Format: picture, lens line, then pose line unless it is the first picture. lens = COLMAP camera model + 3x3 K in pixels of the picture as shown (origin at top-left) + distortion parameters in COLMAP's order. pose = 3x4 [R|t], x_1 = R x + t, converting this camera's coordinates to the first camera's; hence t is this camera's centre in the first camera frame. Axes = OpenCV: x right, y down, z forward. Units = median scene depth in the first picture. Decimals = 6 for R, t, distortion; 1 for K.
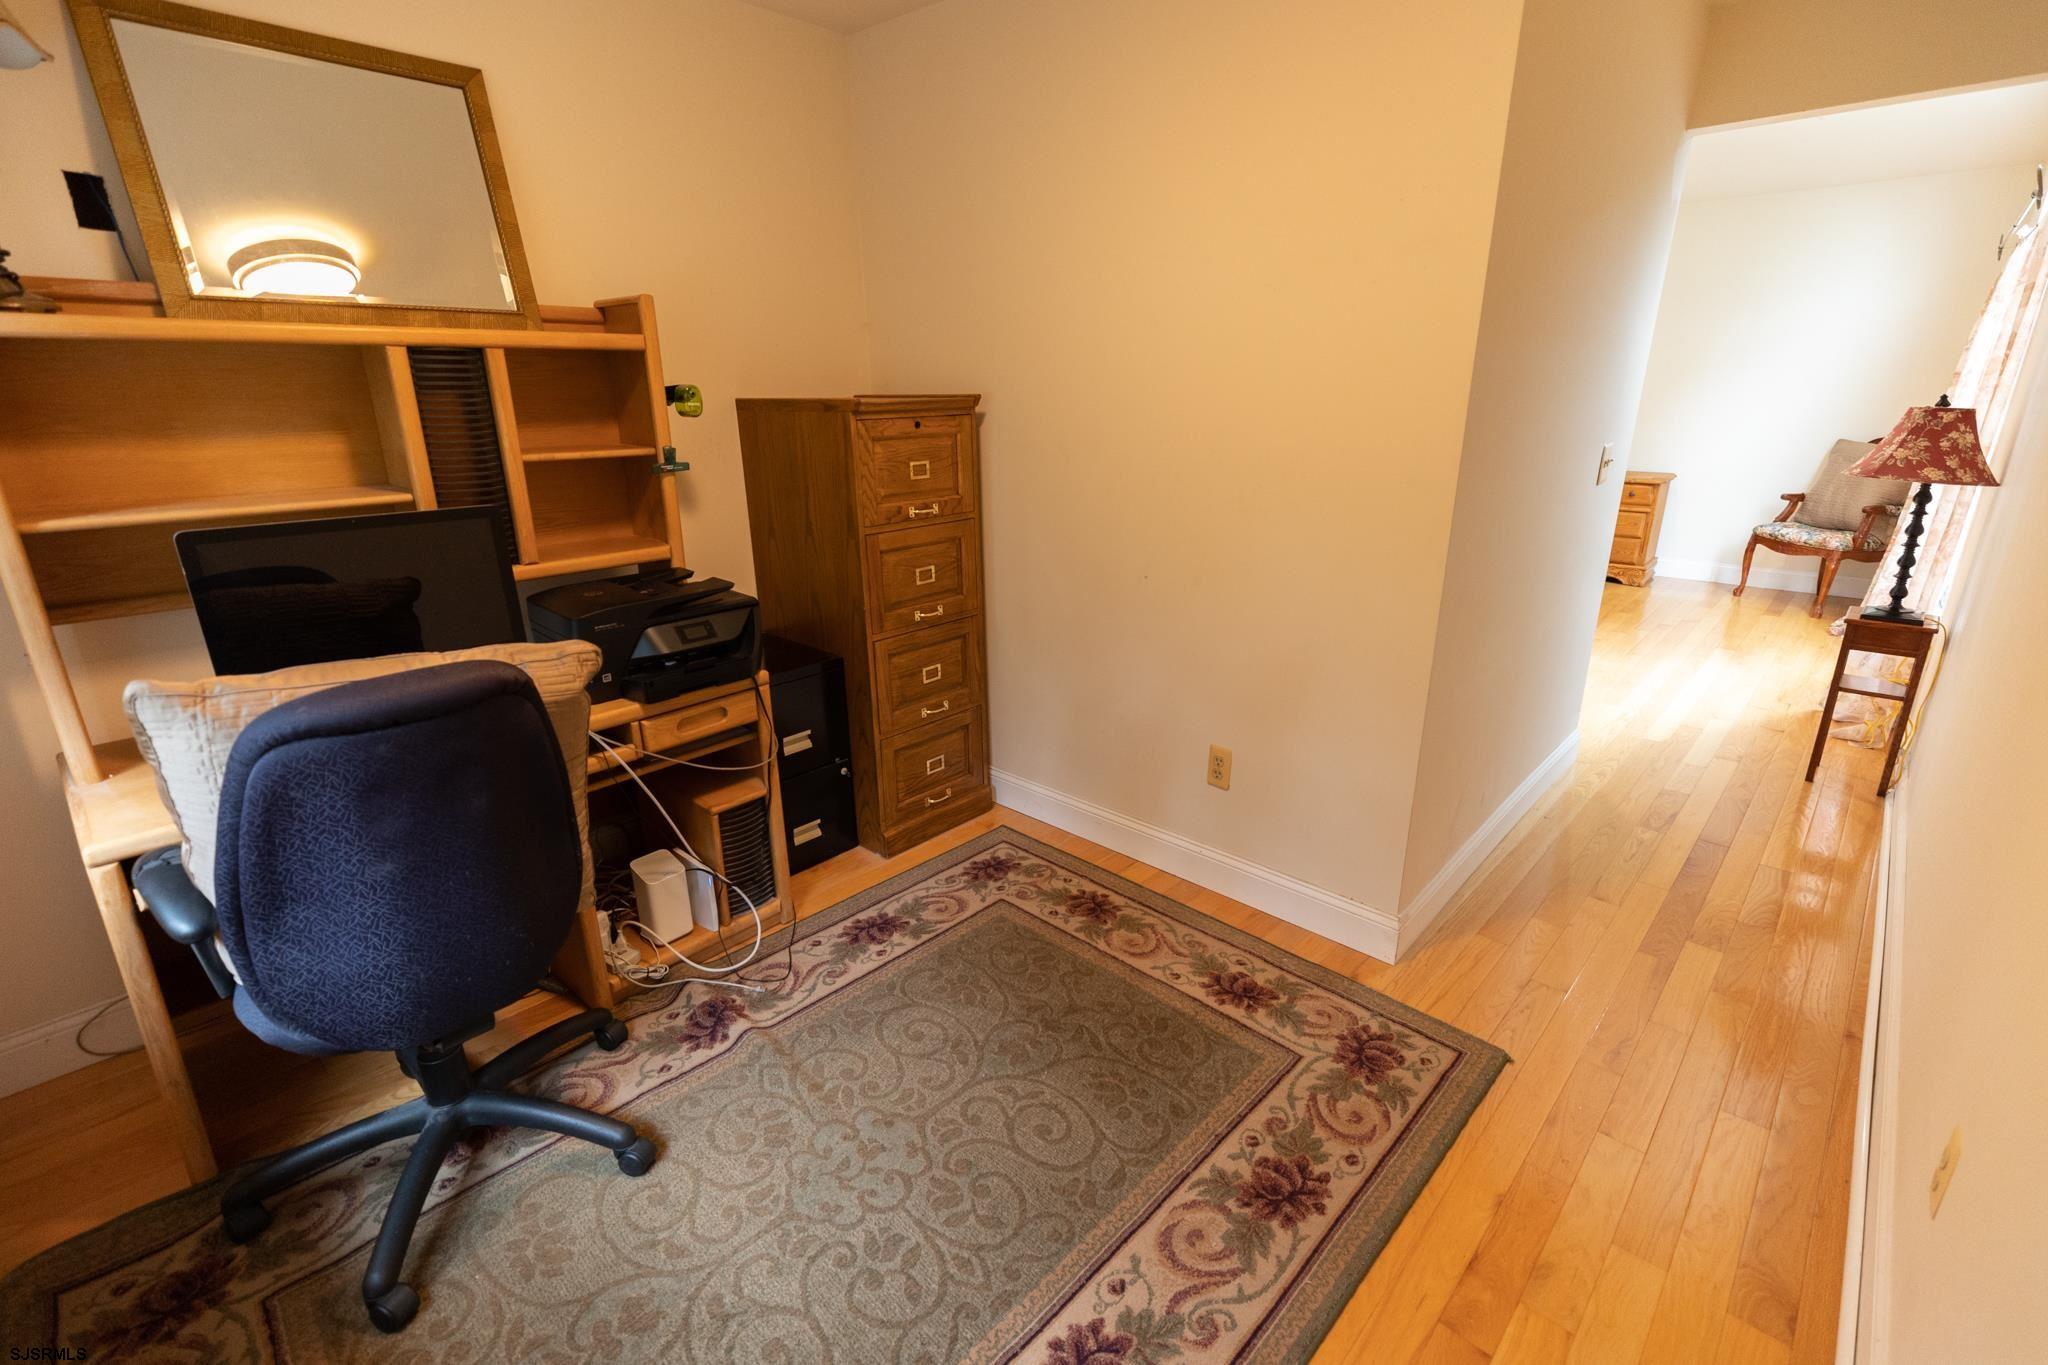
lens RADIAL K [[908.9, 0, 1028.8], [0, 908.9, 685.6], [0, 0, 1]] dist [0.003853, -0.000112]
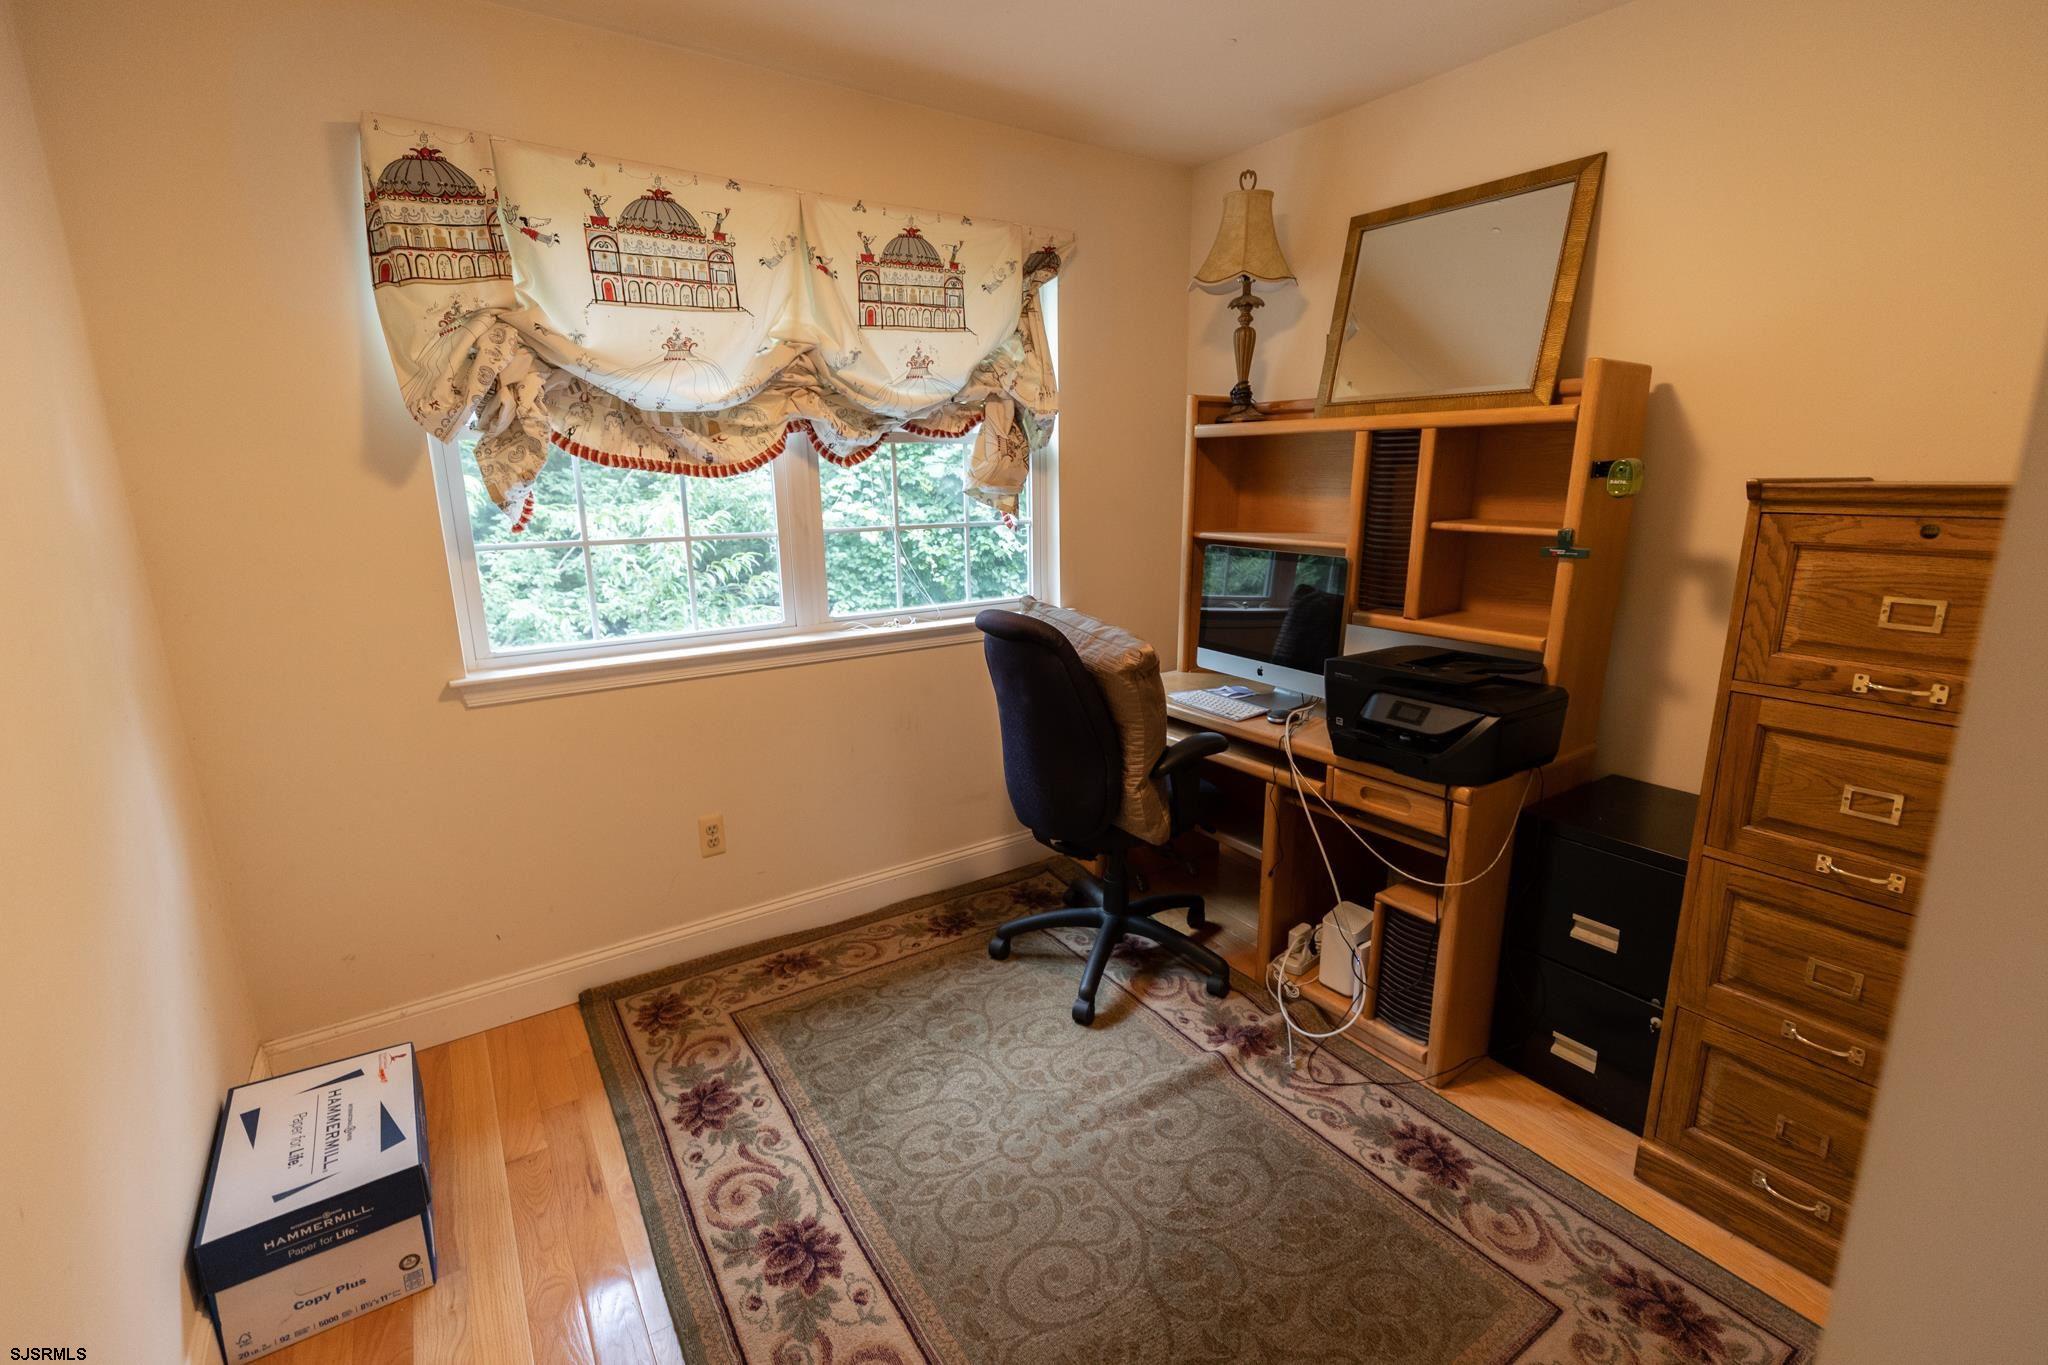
lens RADIAL K [[908.9, 0, 1028.8], [0, 908.9, 685.6], [0, 0, 1]] dist [0.003853, -0.000112]
pose [[-0.215712, 0.233452, -0.948140, 0.613516], [-0.303428, 0.906904, 0.292332, -0.241188], [0.928116, 0.350751, -0.124795, 0.732408]]
